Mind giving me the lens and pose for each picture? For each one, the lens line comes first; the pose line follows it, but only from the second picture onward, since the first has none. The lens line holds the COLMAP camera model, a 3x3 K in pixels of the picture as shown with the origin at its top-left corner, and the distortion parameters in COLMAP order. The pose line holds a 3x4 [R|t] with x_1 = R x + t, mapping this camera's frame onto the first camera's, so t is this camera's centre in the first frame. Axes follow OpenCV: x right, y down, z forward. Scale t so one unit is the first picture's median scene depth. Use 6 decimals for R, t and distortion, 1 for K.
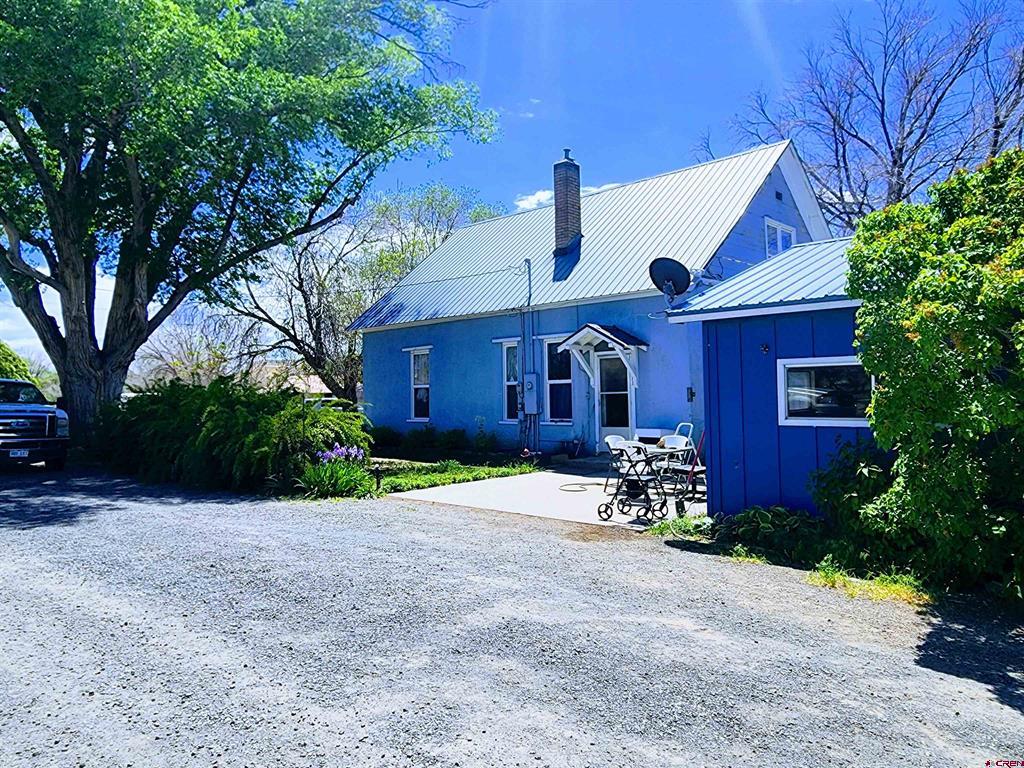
lens RADIAL K [[715.3, 0, 512.3], [0, 715.3, 364.9], [0, 0, 1]] dist [0.006970, 0.002627]
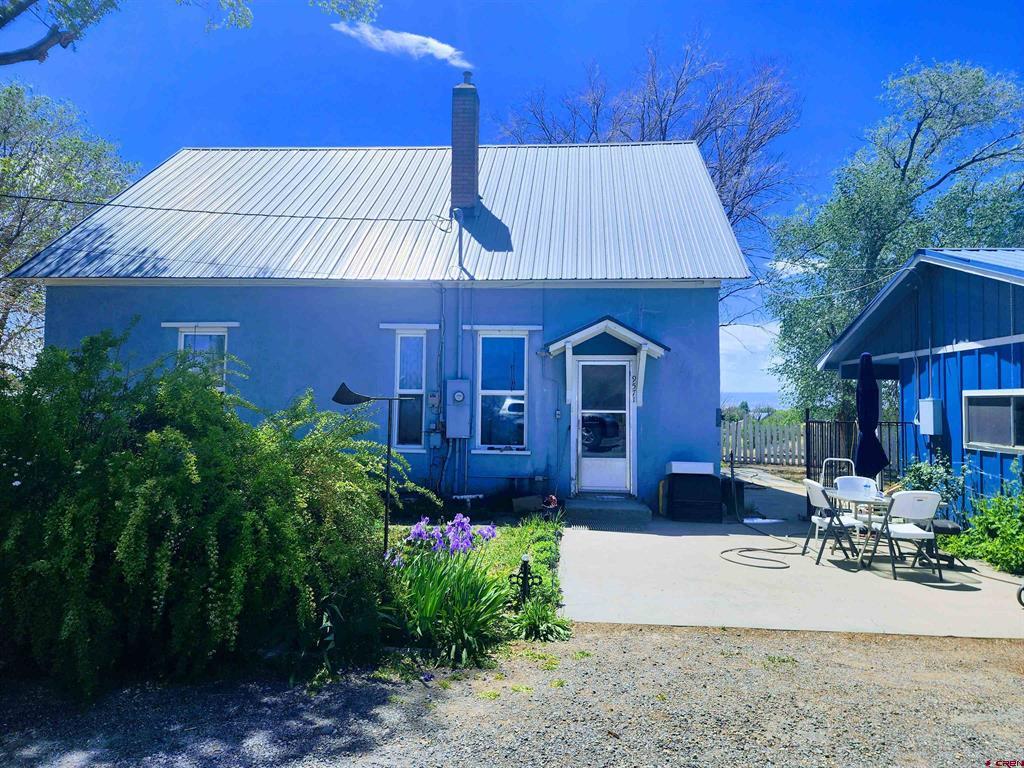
lens RADIAL K [[688.6, 0, 506.1], [0, 688.6, 377.7], [0, 0, 1]] dist [0.090847, -0.079210]
pose [[0.767489, 0.048264, 0.639243, -0.419972], [-0.052323, 0.998551, -0.012571, 0.019465], [-0.638923, -0.023799, 0.768902, 0.538114]]
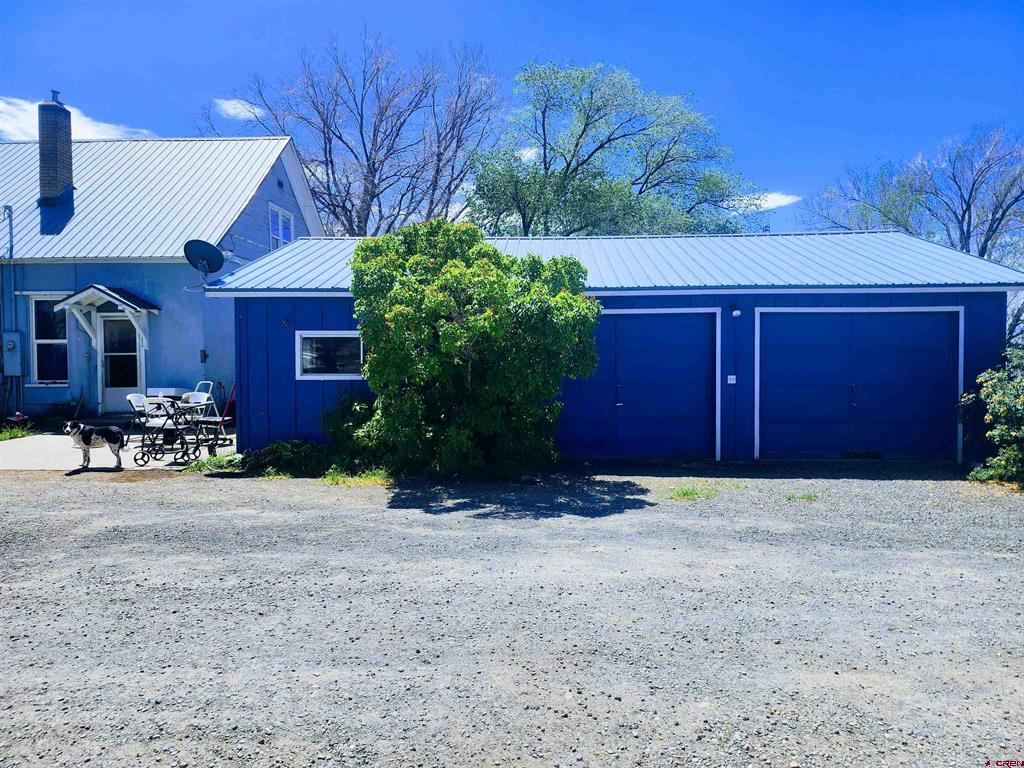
lens RADIAL K [[688.6, 0, 506.1], [0, 688.6, 377.7], [0, 0, 1]] dist [0.090847, -0.079210]
pose [[0.768351, -0.013056, 0.639895, -0.081067], [-0.033121, 0.997641, 0.060125, -0.005655], [-0.639171, -0.067391, 0.766106, -0.127730]]
